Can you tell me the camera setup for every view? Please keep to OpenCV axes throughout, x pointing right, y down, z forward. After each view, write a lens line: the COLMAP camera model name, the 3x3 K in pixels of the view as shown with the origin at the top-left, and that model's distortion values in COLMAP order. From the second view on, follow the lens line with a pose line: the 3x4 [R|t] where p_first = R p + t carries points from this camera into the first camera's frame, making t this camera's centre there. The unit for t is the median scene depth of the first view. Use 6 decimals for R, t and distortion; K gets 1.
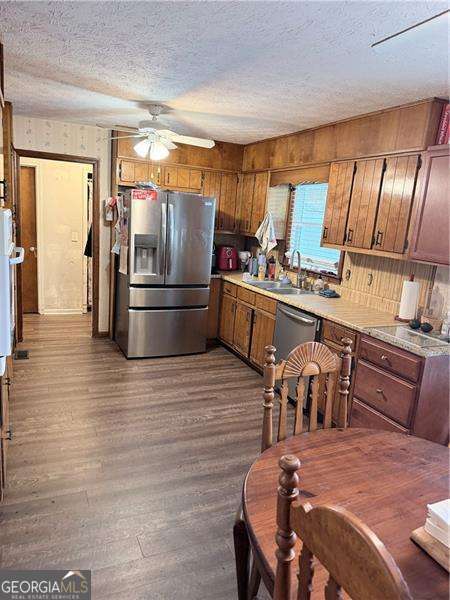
lens RADIAL K [[420.4, 0, 225.0], [0, 420.4, 300.0], [0, 0, 1]] dist [0.114304, -0.200936]
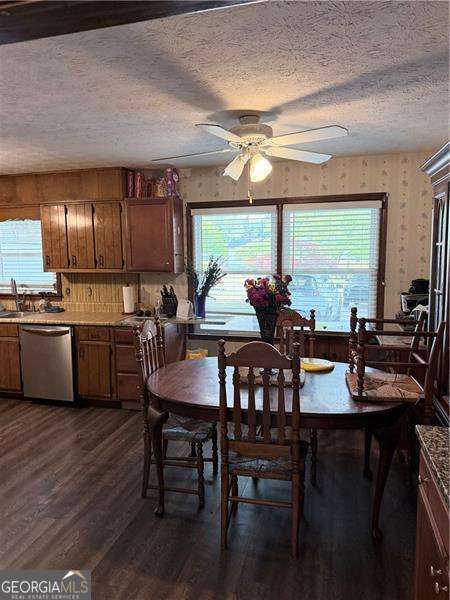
lens RADIAL K [[420.4, 0, 225.0], [0, 420.4, 300.0], [0, 0, 1]] dist [0.114304, -0.200936]
pose [[0.625860, -0.172860, 0.760539, -0.398929], [0.210834, 0.976323, 0.048405, 0.001445], [-0.750898, 0.130053, 0.647486, -0.165168]]
